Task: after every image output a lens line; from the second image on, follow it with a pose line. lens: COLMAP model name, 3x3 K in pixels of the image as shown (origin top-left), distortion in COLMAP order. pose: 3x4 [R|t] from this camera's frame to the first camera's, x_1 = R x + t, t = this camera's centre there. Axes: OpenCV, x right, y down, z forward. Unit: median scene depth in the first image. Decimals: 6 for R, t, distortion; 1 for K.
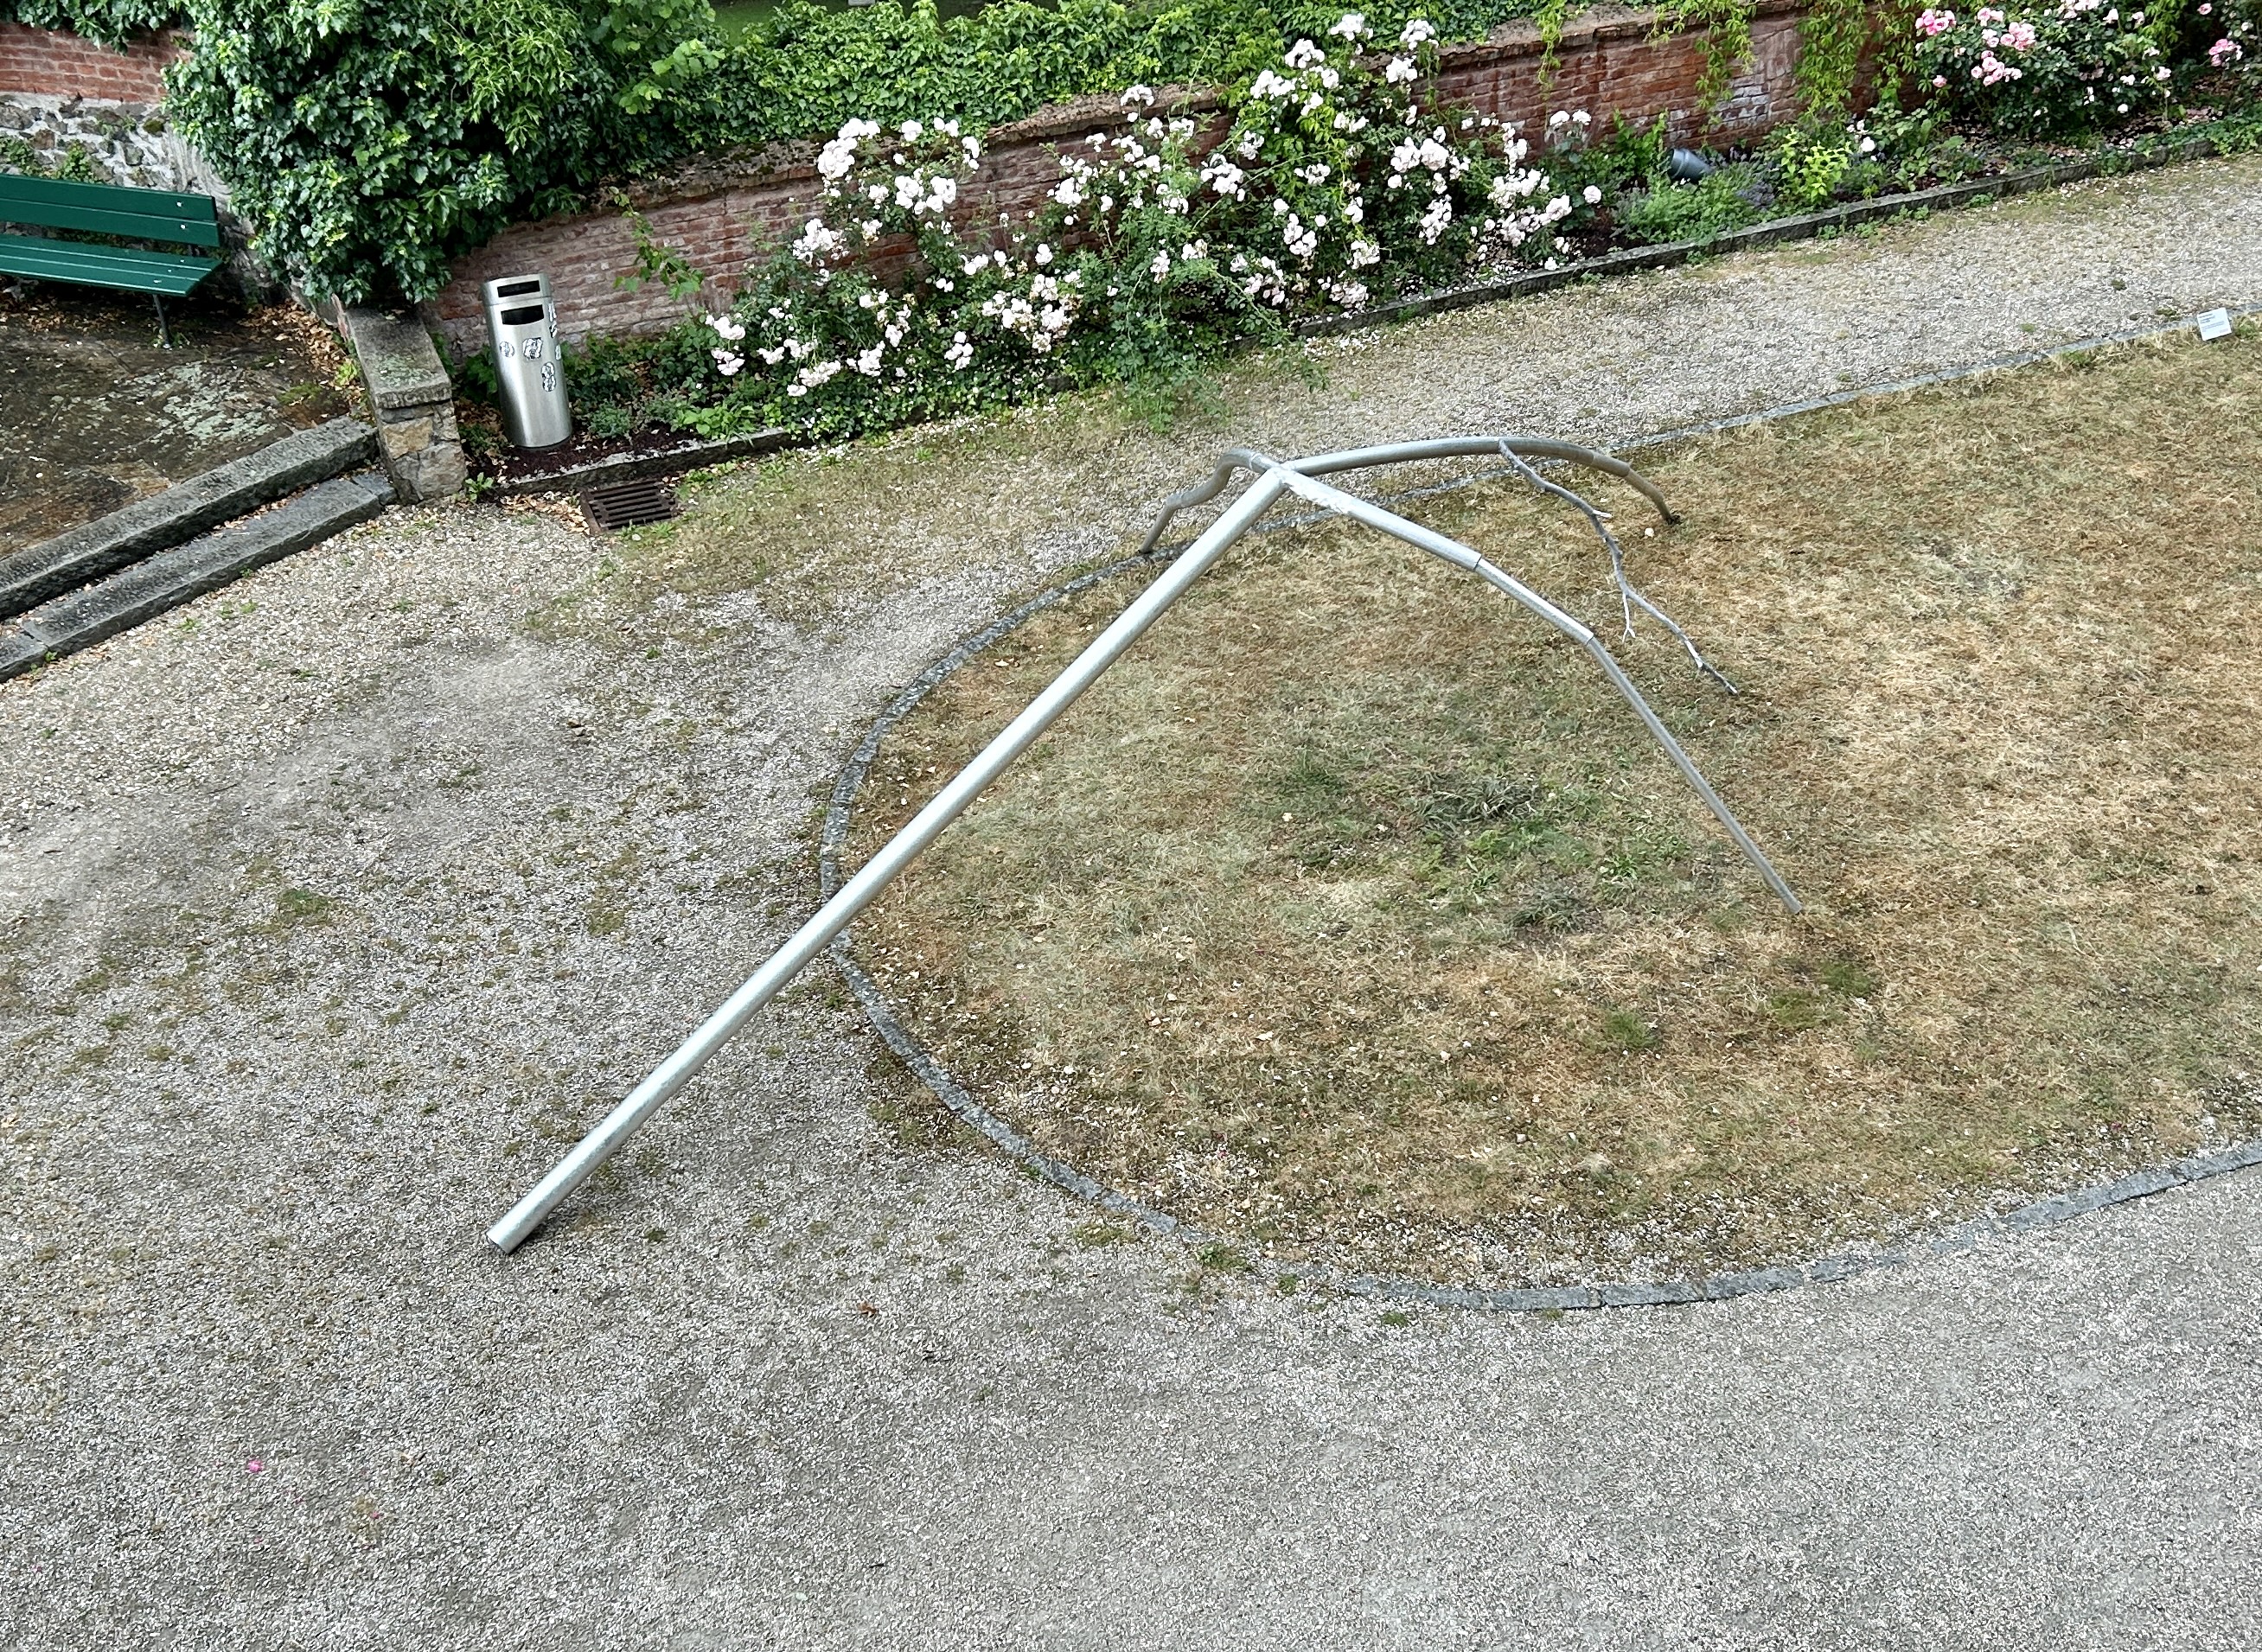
lens RADIAL K [[2672.5, 0, 1131.0], [0, 2672.5, 826.0], [0, 0, 1]] dist [0.049804, -0.032605]
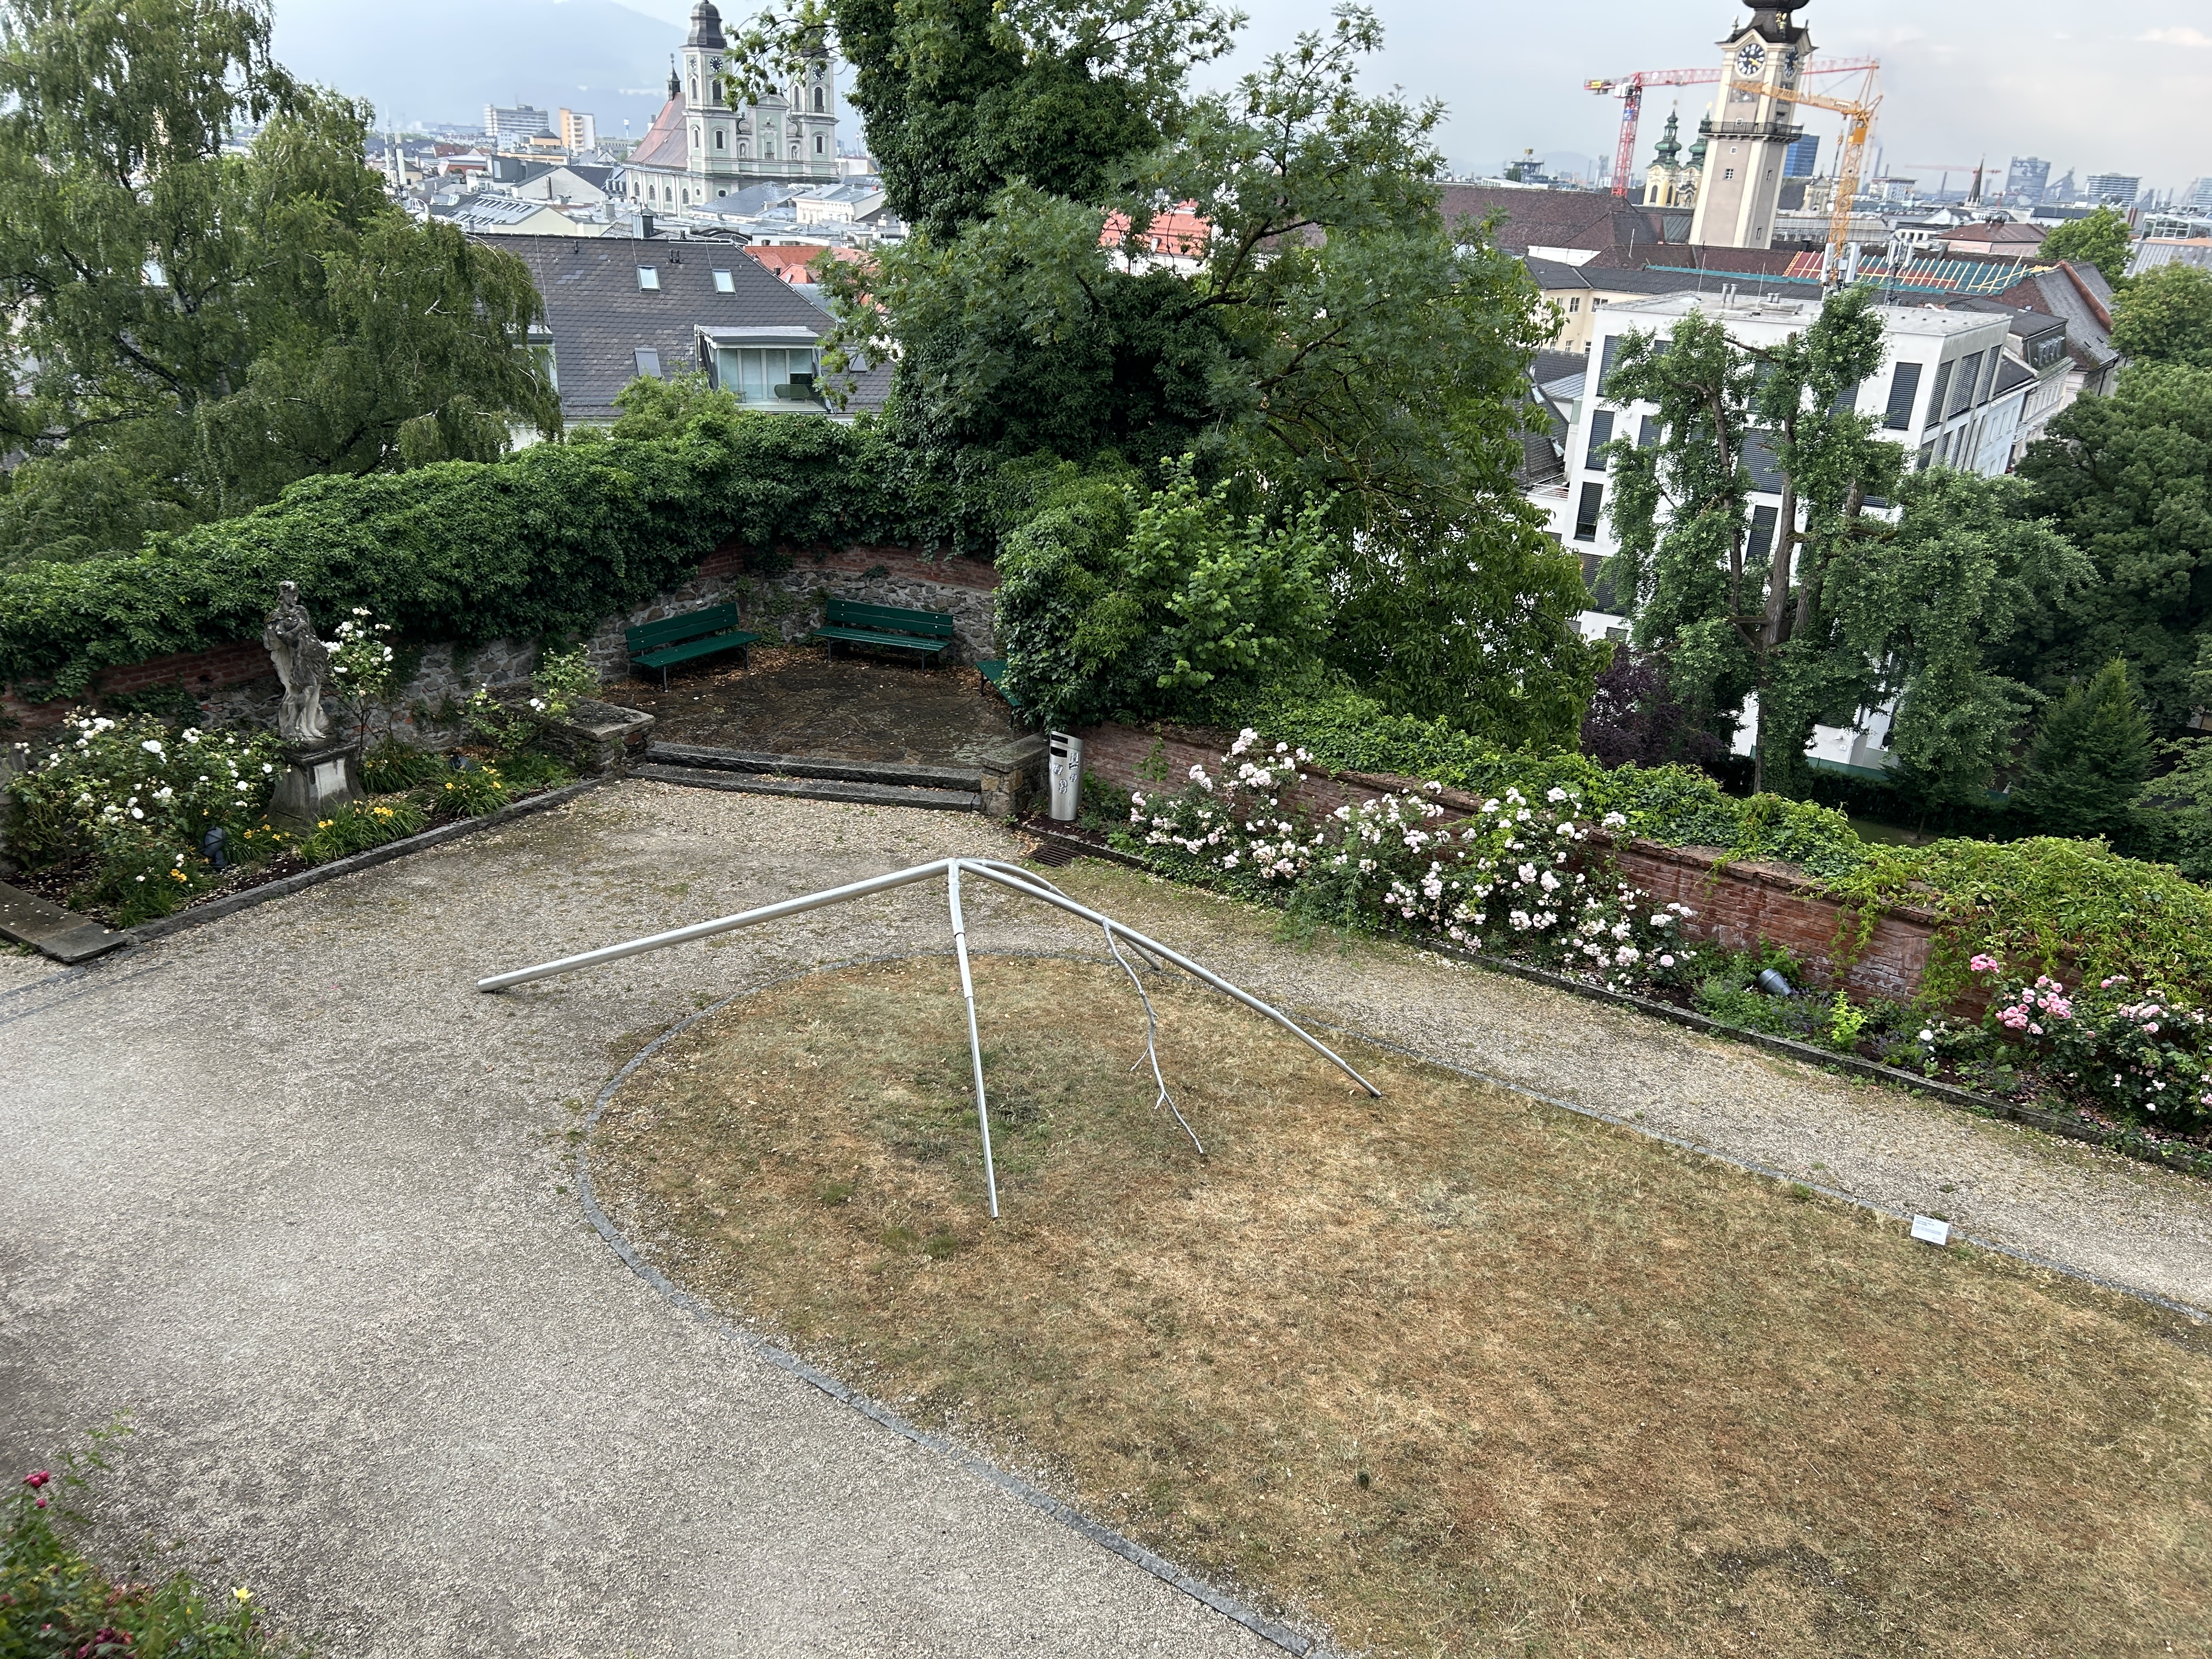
lens RADIAL K [[1646.6, 0, 1106.0], [0, 1646.6, 829.5], [0, 0, 1]] dist [0.049698, -0.003174]
pose [[0.594033, 0.355403, -0.721674, 0.663591], [-0.525398, 0.850749, -0.013503, -0.136006], [0.609165, 0.387188, 0.692101, 0.189230]]
